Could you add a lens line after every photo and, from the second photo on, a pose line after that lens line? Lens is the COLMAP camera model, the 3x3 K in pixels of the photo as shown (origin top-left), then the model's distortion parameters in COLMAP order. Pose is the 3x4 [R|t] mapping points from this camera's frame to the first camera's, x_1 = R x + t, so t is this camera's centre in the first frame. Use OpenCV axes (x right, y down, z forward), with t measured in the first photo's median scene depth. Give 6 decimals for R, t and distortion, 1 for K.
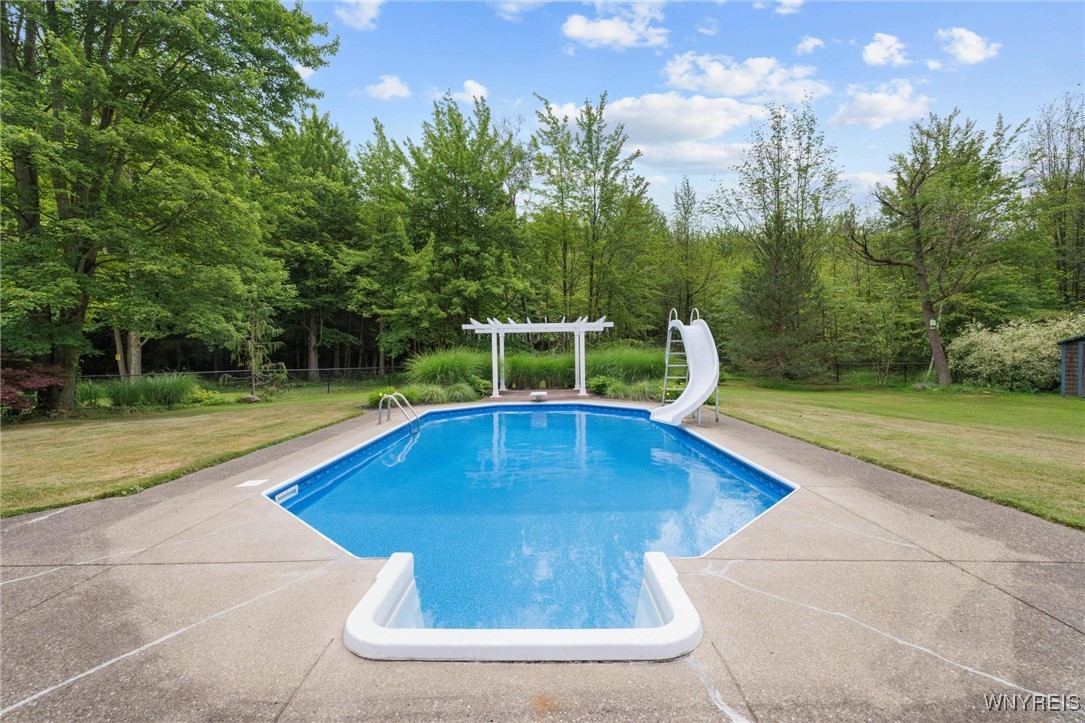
lens RADIAL K [[457.2, 0, 537.9], [0, 457.2, 357.0], [0, 0, 1]] dist [0.002983, -0.000273]
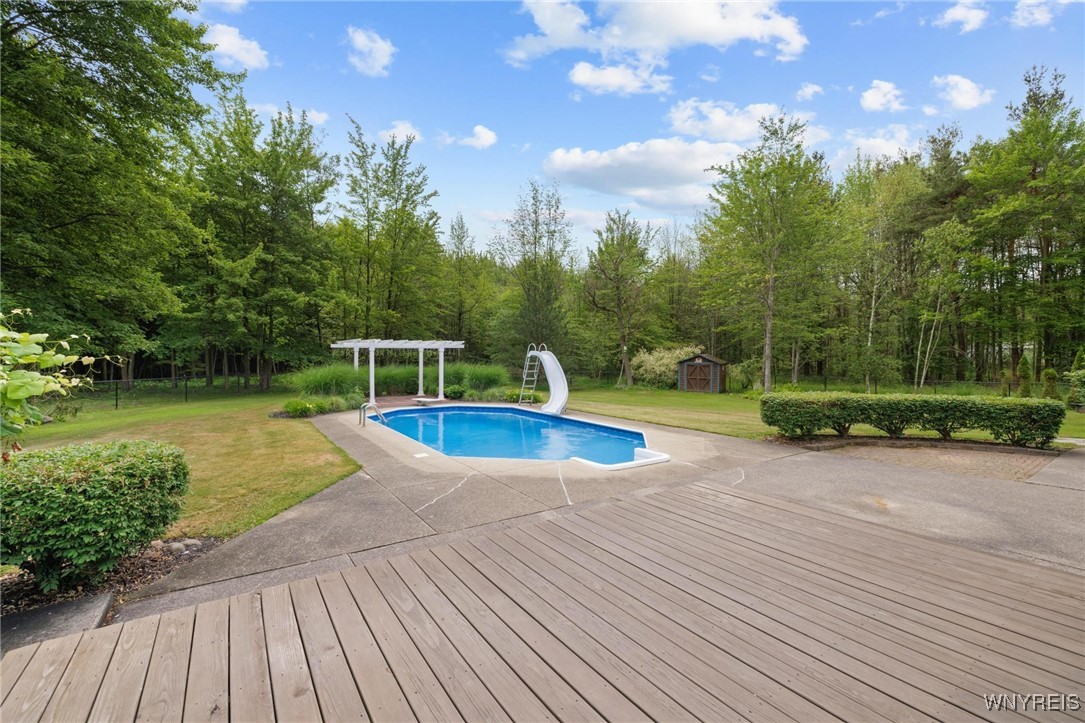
lens RADIAL K [[457.2, 0, 542.8], [0, 457.2, 351.1], [0, 0, 1]] dist [0.002983, -0.000273]
pose [[0.821917, 0.025027, 0.569057, -0.275441], [-0.016501, 0.999661, -0.020132, -0.021833], [-0.569368, 0.007157, 0.822052, -0.161890]]
